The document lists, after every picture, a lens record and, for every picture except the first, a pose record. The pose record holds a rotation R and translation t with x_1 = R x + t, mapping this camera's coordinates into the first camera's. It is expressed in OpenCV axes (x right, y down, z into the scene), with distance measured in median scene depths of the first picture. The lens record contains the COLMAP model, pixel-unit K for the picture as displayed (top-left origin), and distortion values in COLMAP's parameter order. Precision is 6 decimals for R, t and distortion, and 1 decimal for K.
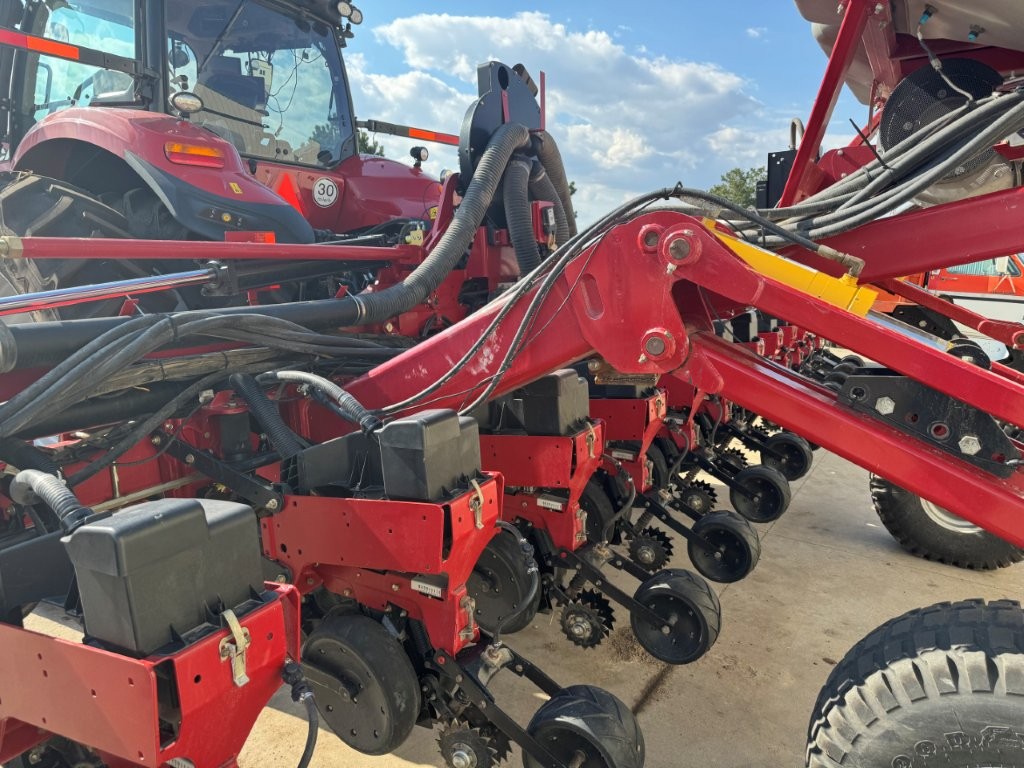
lens RADIAL K [[735.6, 0, 517.5], [0, 735.6, 385.1], [0, 0, 1]] dist [0.117627, -0.159288]
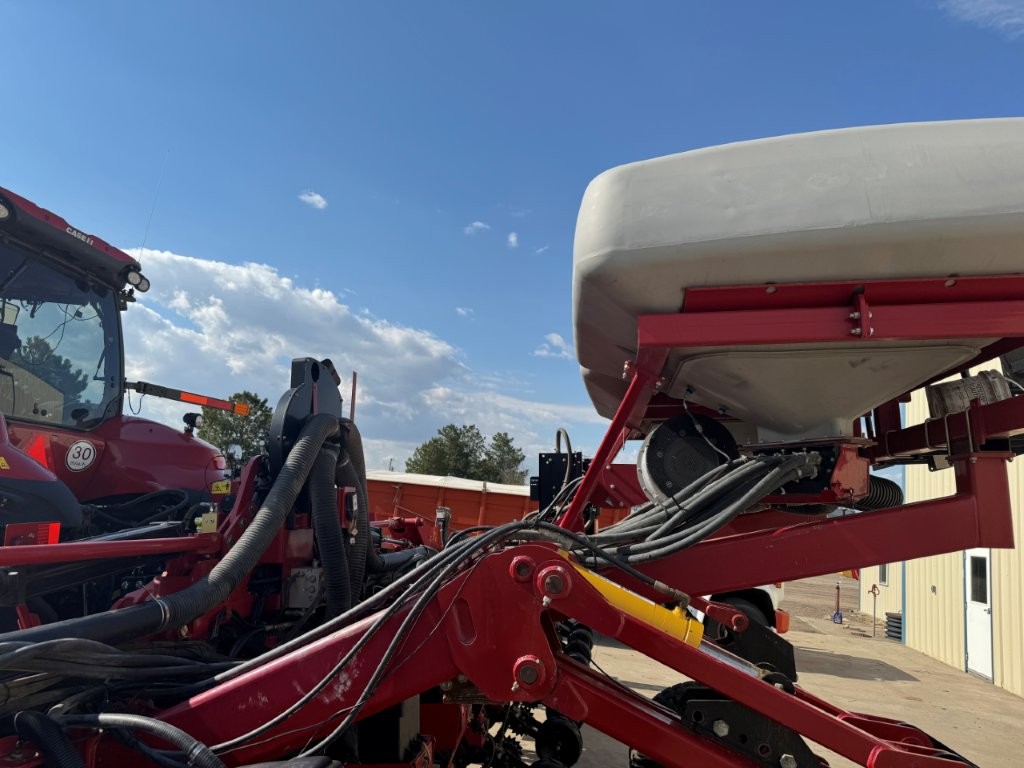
lens RADIAL K [[734.8, 0, 518.0], [0, 734.8, 371.6], [0, 0, 1]] dist [0.151360, -0.292179]
pose [[0.927763, 0.105104, 0.358063, -0.099388], [0.020711, 0.943536, -0.330622, -0.042053], [-0.372595, 0.314154, 0.873201, -0.026205]]
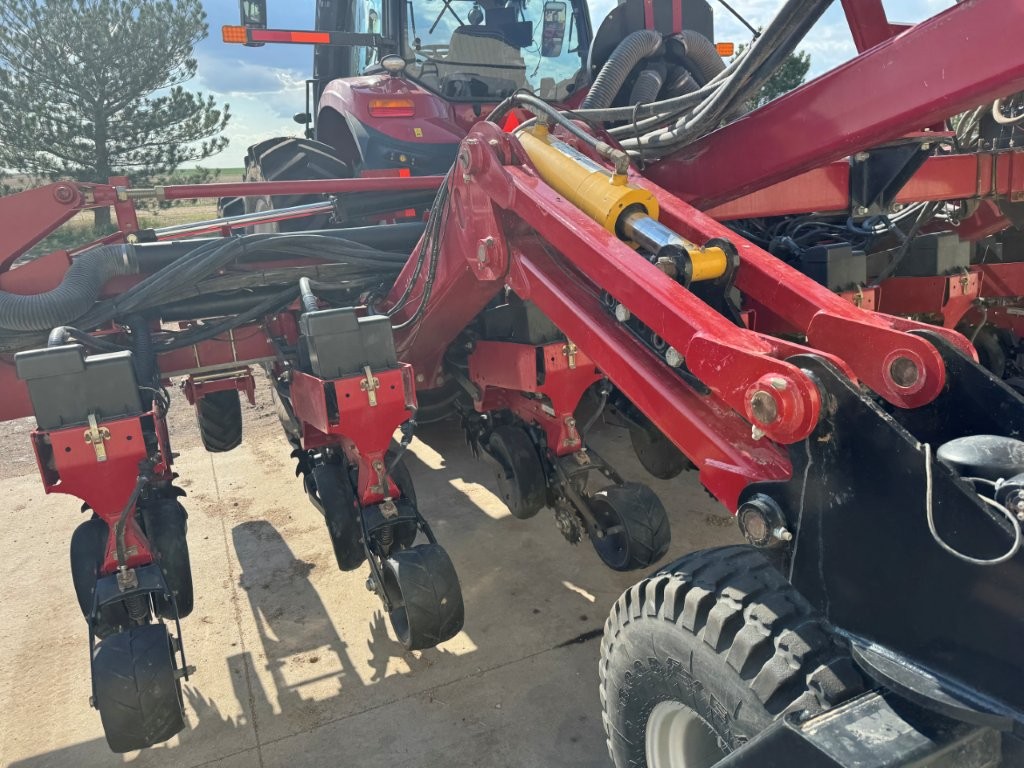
lens RADIAL K [[735.6, 0, 517.5], [0, 735.6, 385.1], [0, 0, 1]] dist [0.117627, -0.159288]
pose [[0.831585, 0.082710, -0.549204, 0.320731], [-0.032669, 0.994421, 0.100293, 0.011555], [0.554436, -0.065460, 0.829648, 0.046447]]
